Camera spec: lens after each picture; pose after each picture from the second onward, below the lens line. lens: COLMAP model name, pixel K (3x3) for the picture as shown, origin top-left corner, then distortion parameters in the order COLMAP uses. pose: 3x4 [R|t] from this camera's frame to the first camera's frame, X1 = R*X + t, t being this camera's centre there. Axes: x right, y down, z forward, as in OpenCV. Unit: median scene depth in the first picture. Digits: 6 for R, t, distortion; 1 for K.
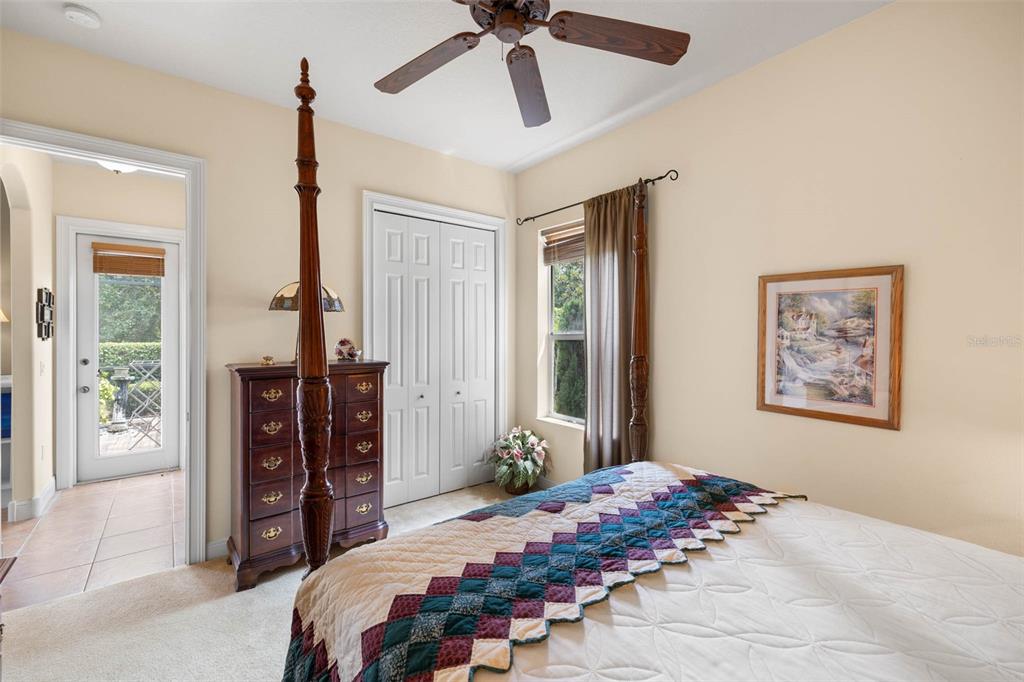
lens RADIAL K [[435.0, 0, 505.1], [0, 435.0, 332.4], [0, 0, 1]] dist [-0.000068, -0.000016]
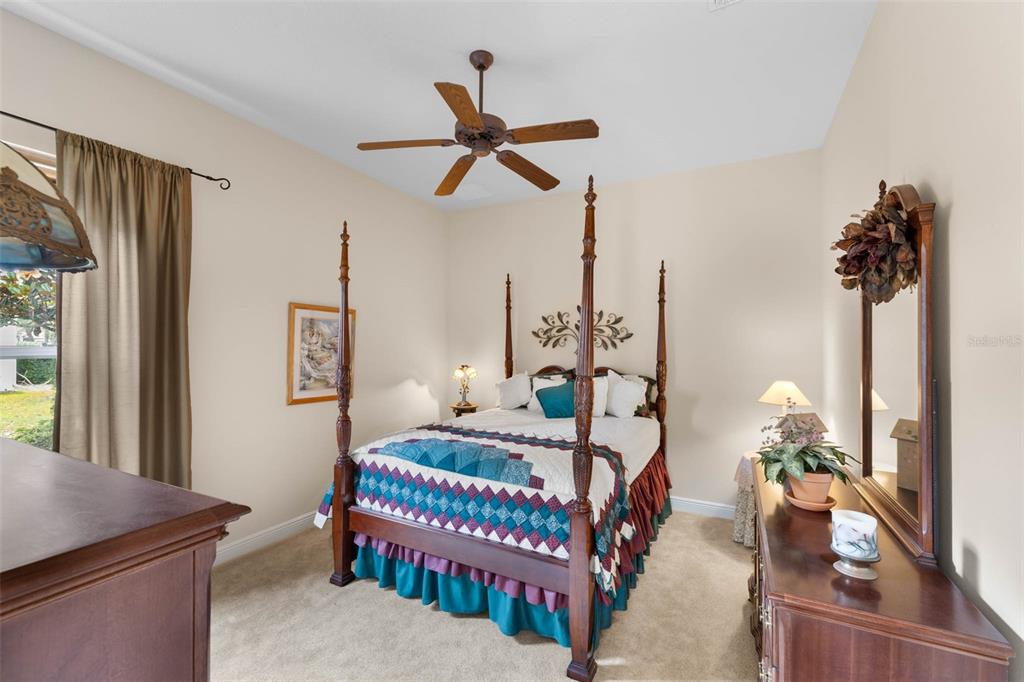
lens RADIAL K [[435.0, 0, 505.1], [0, 435.0, 332.4], [0, 0, 1]] dist [-0.000068, -0.000016]
pose [[-0.410765, 0.024005, 0.911425, -0.904757], [-0.002347, 0.999622, -0.027386, -0.005431], [-0.911738, -0.013389, -0.410554, 0.988520]]
